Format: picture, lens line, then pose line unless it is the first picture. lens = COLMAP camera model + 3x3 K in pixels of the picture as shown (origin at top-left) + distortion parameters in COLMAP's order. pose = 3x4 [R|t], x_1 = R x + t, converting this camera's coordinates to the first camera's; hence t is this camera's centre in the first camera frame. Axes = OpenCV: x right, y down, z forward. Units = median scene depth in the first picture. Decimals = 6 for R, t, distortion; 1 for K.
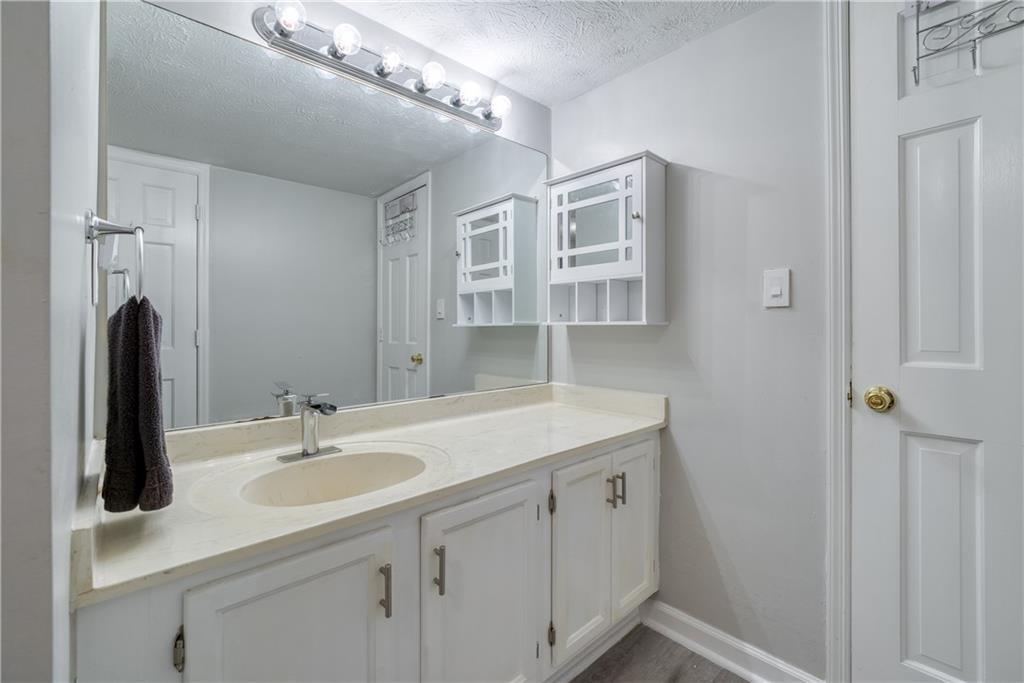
lens RADIAL K [[429.6, 0, 515.5], [0, 429.6, 332.5], [0, 0, 1]] dist [-0.020061, 0.000621]
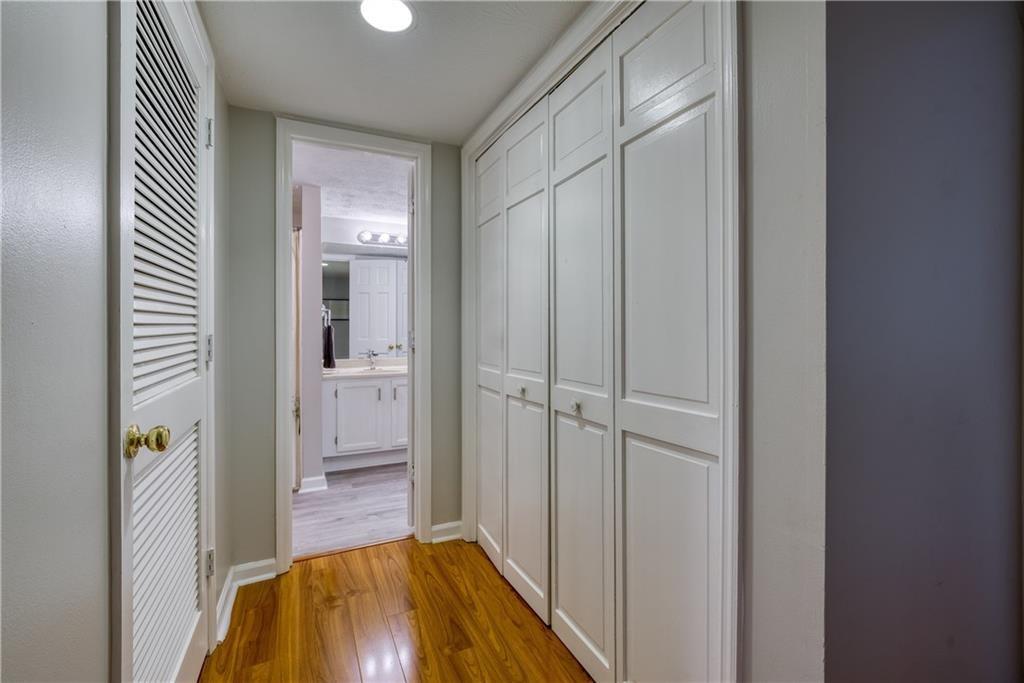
lens RADIAL K [[429.6, 0, 511.5], [0, 429.6, 333.8], [0, 0, 1]] dist [-0.020061, 0.000621]
pose [[0.954000, 0.007657, -0.299708, 2.115773], [-0.006119, 0.999963, 0.006068, -0.011115], [0.299743, -0.003955, 0.954012, -2.522373]]
